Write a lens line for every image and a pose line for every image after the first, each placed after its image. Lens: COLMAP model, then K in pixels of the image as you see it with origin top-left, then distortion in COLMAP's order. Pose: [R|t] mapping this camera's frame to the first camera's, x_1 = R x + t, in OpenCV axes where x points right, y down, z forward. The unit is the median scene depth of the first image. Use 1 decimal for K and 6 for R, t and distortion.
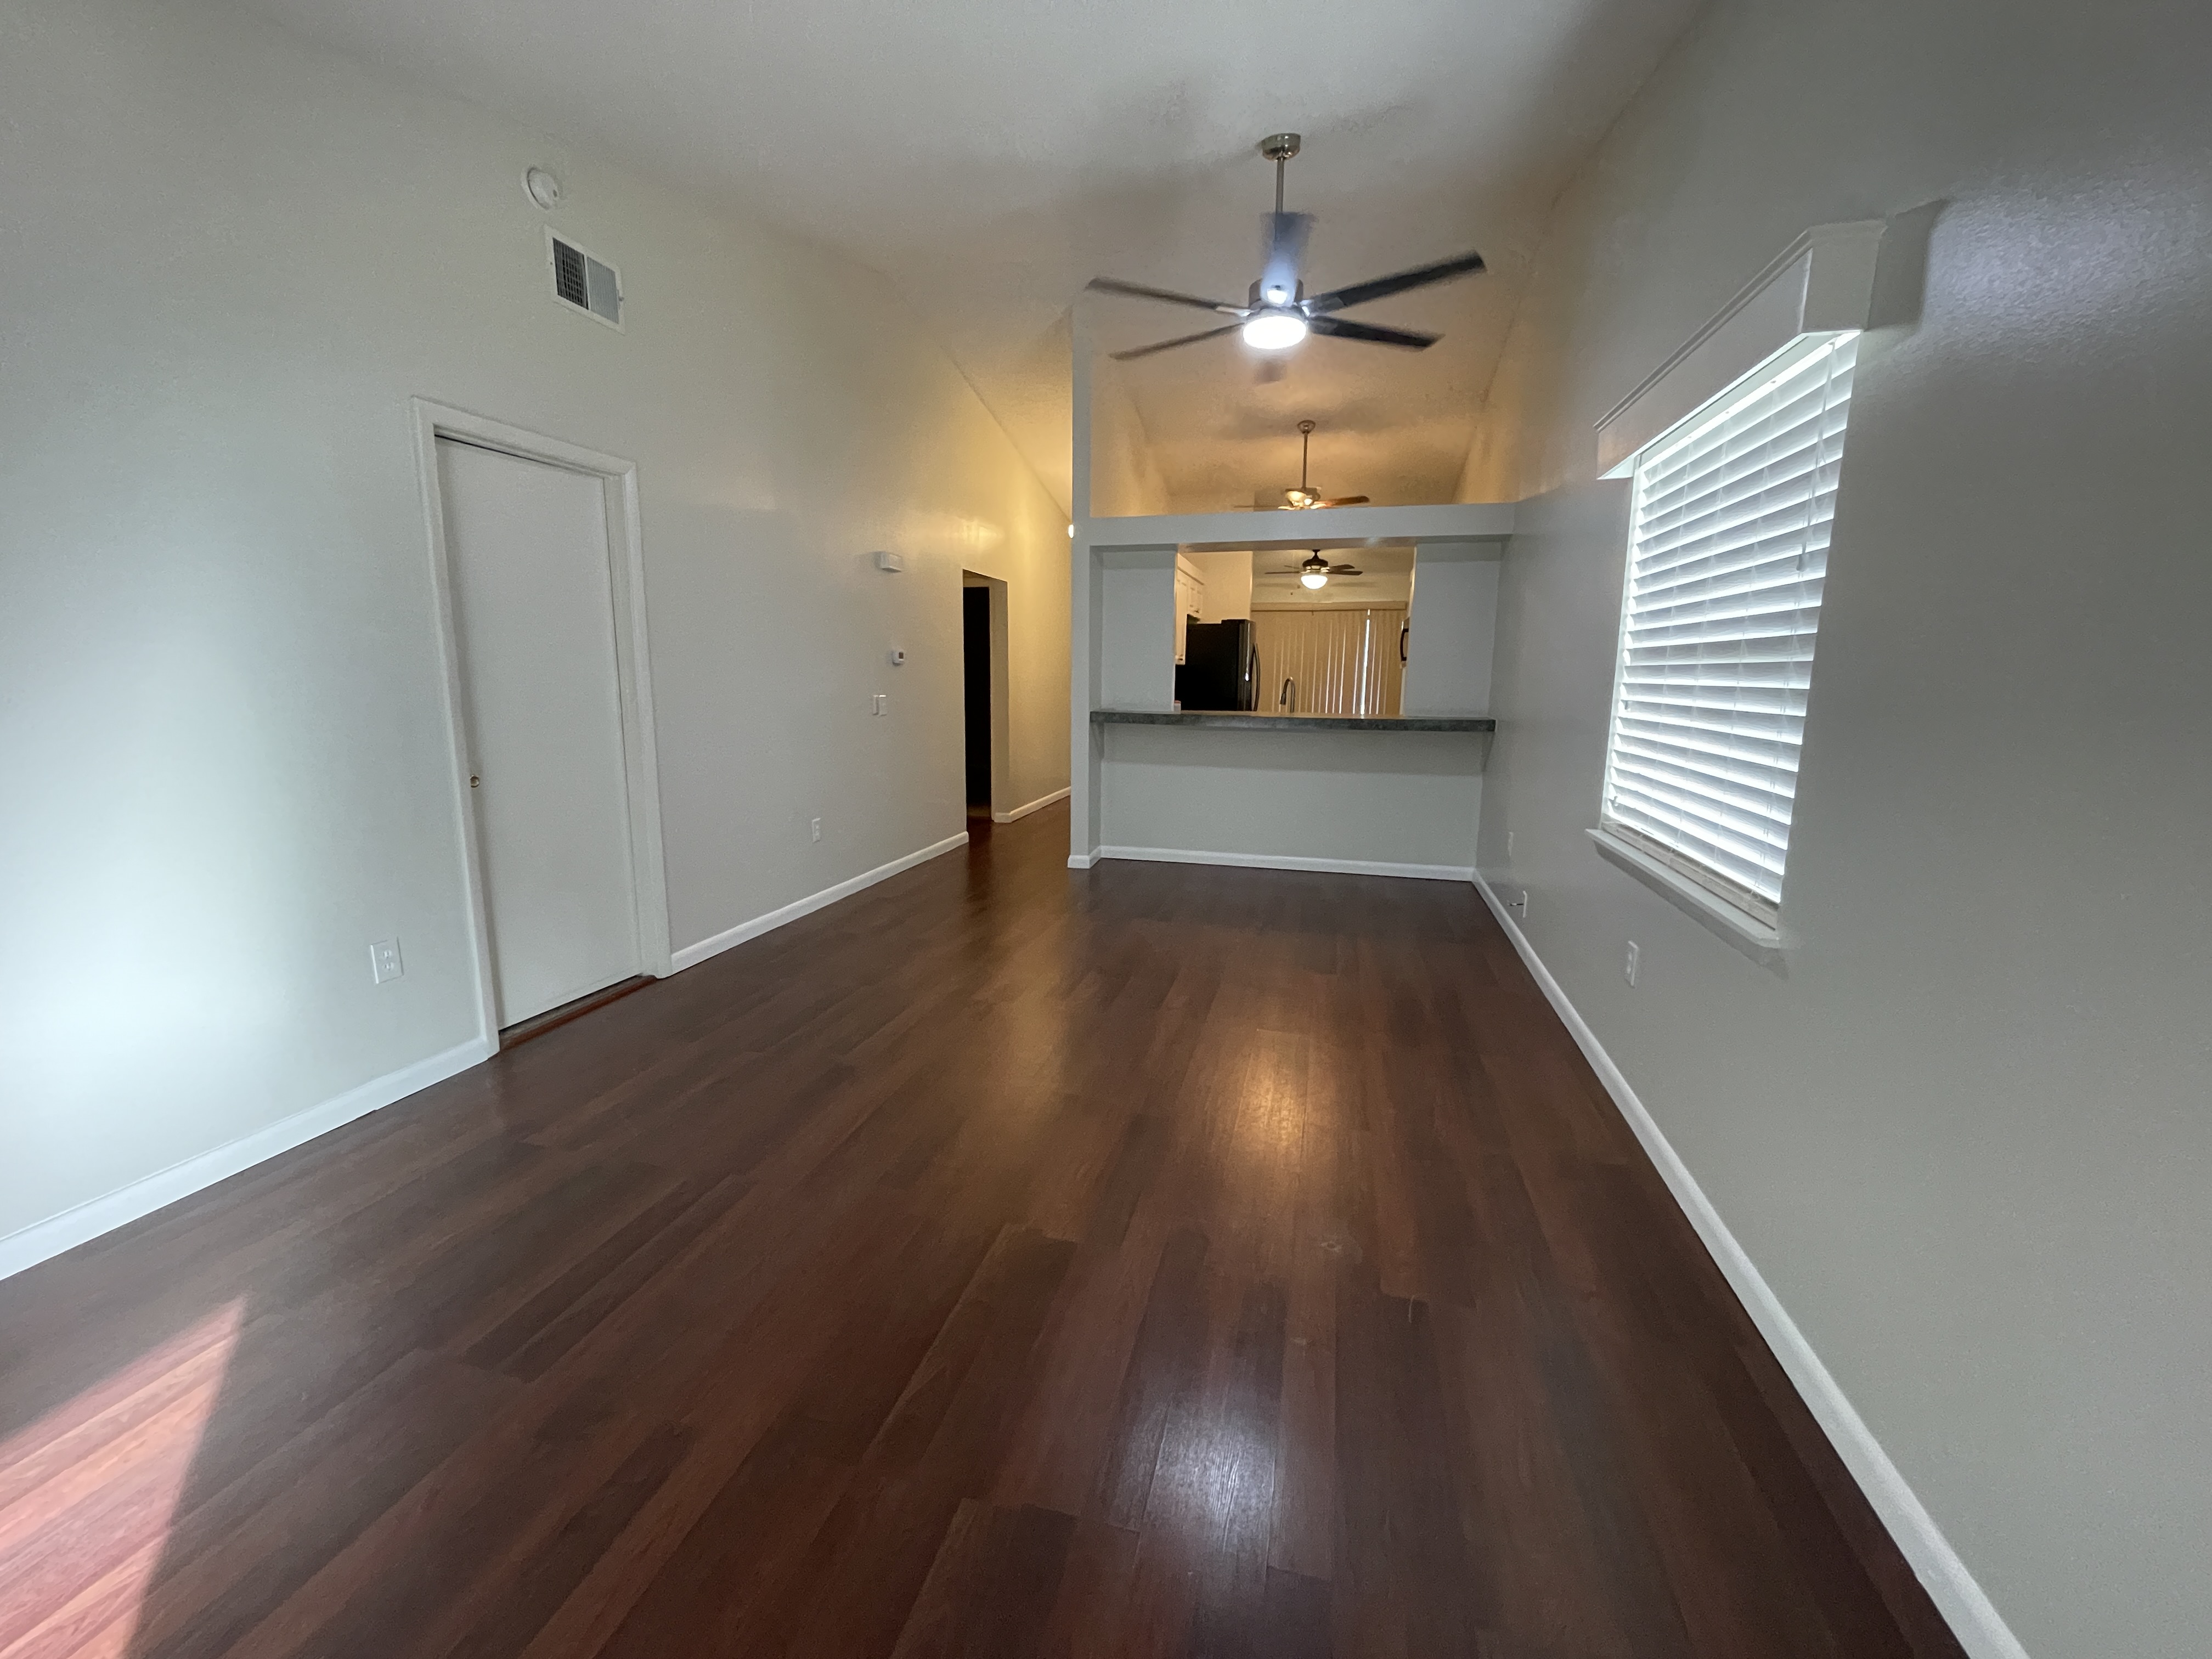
lens RADIAL K [[891.6, 0, 1087.3], [0, 891.6, 825.2], [0, 0, 1]] dist [-0.011784, 0.003380]
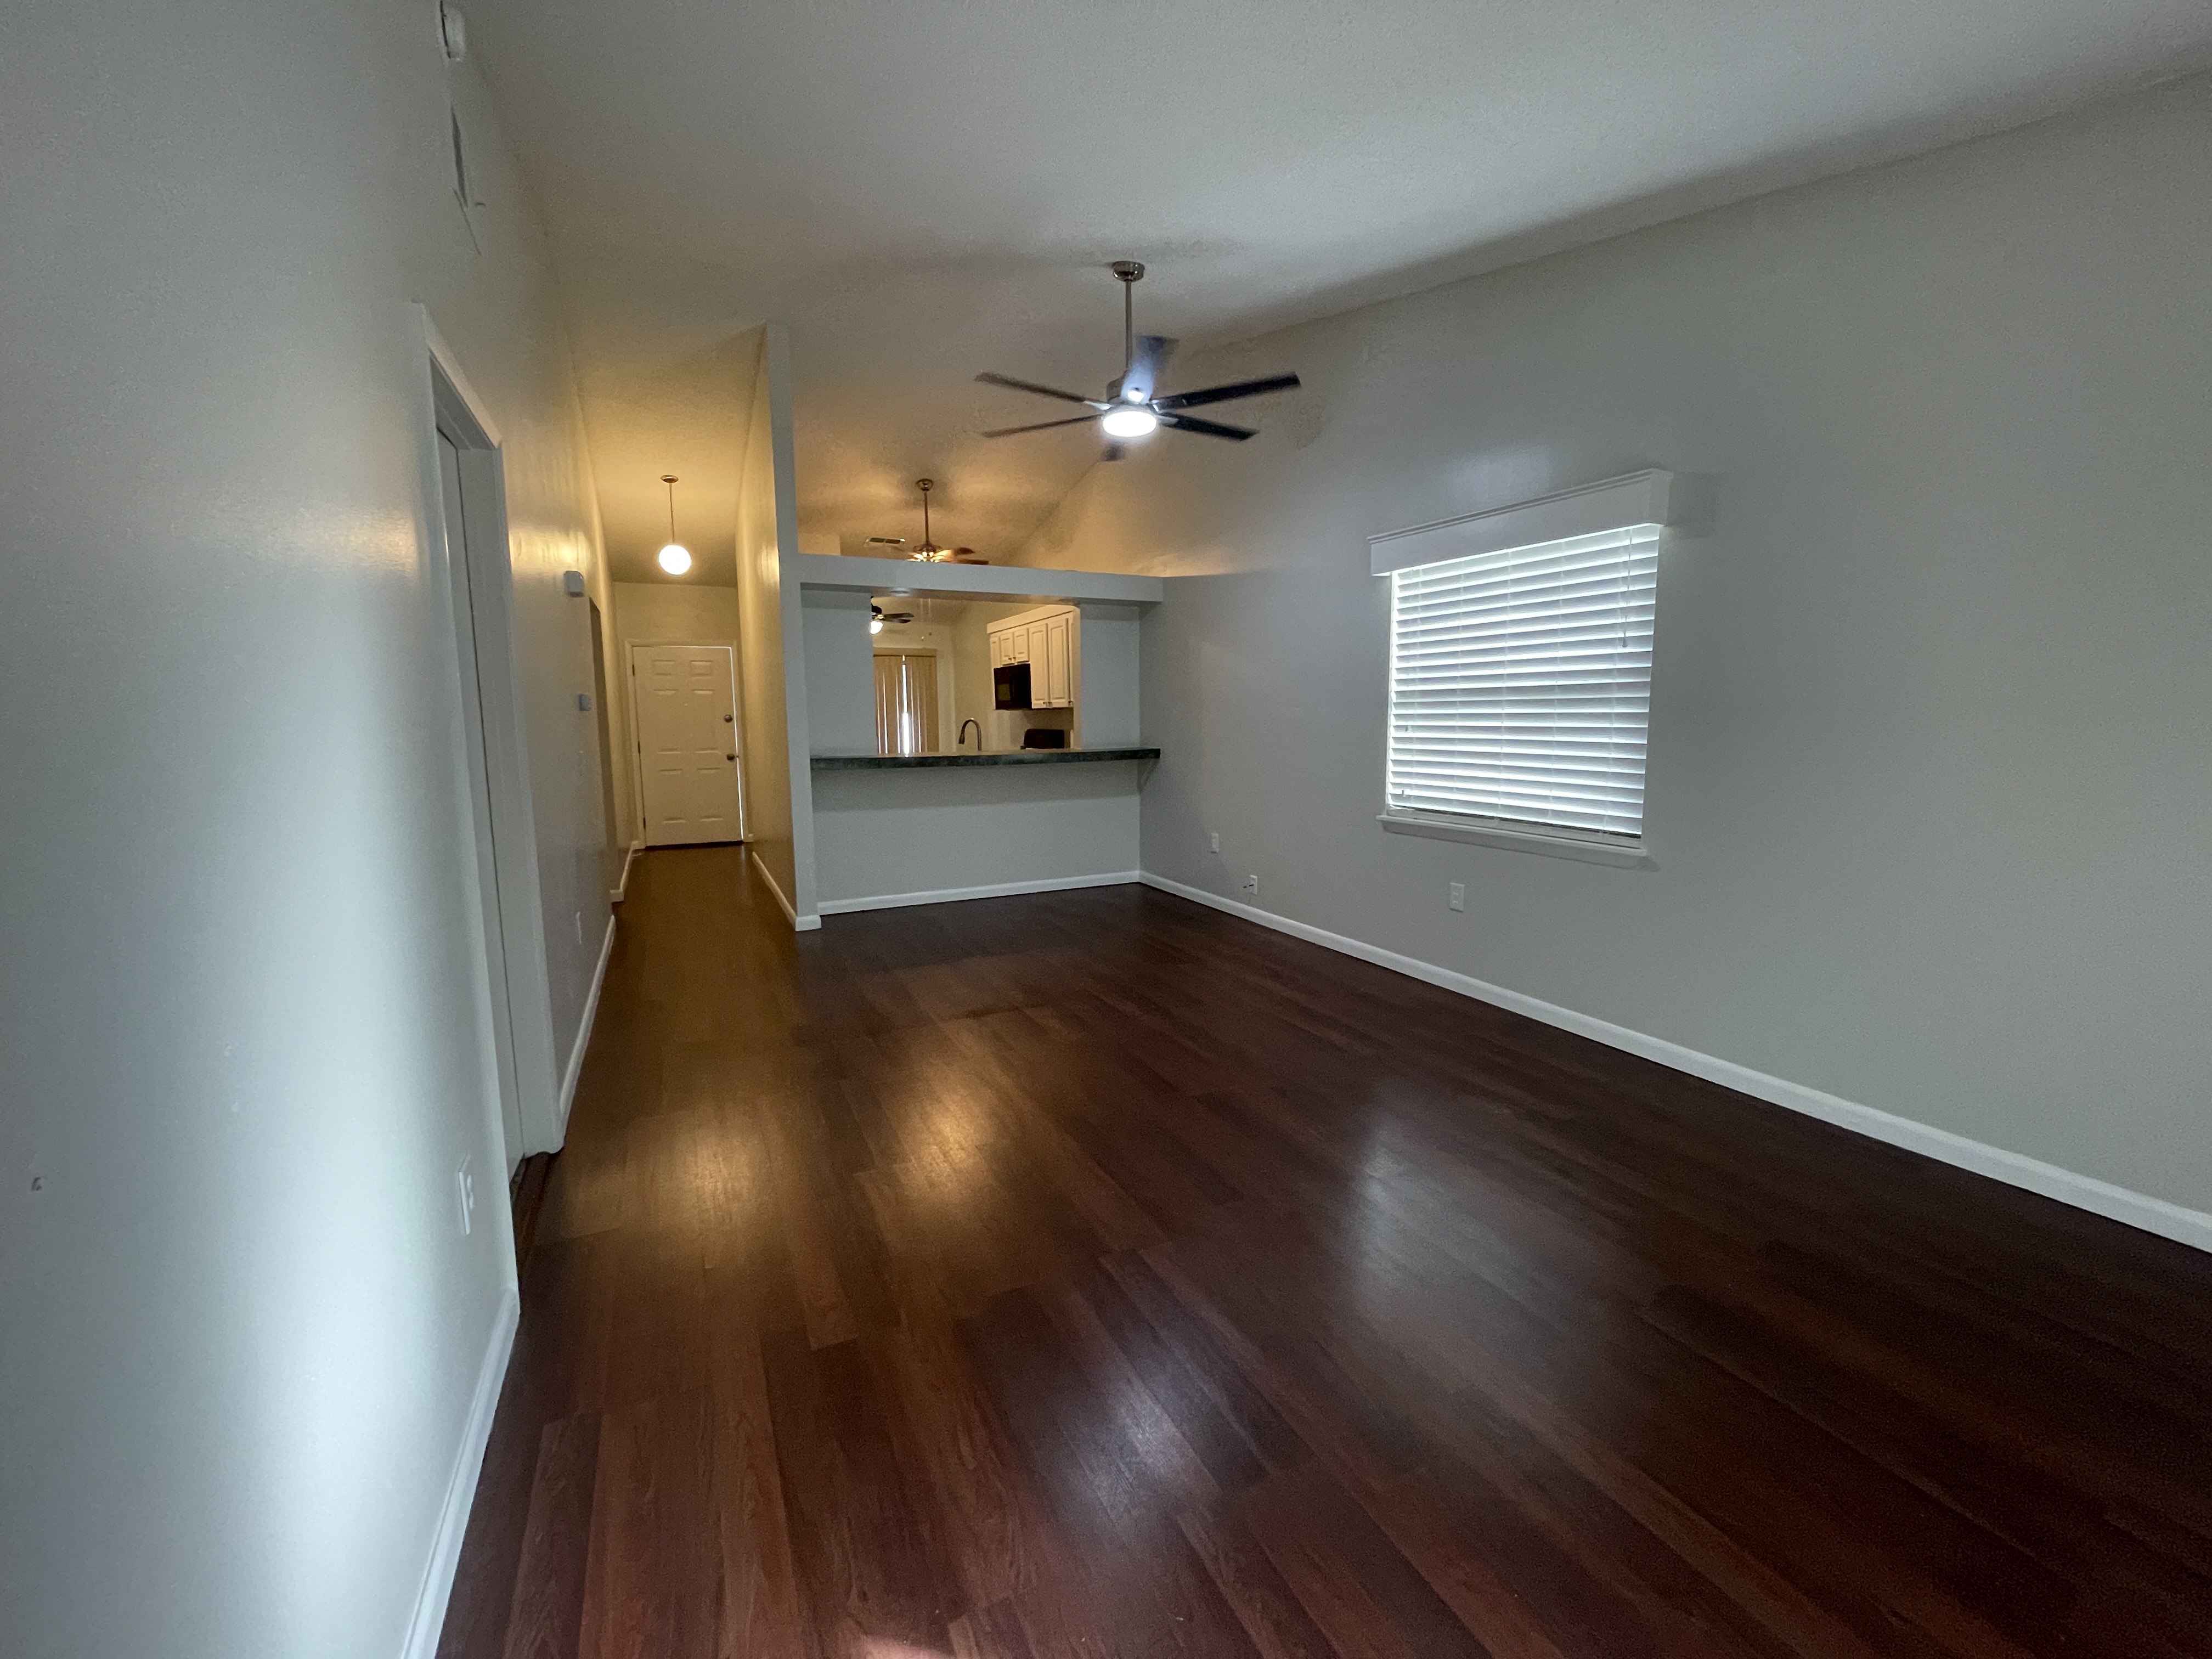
lens RADIAL K [[891.6, 0, 1094.0], [0, 891.6, 828.3], [0, 0, 1]] dist [-0.011784, 0.003380]
pose [[0.754530, -0.098633, 0.648811, -0.589864], [0.127269, 0.991864, 0.002778, -0.030441], [-0.643806, 0.080478, 0.760945, 0.164182]]
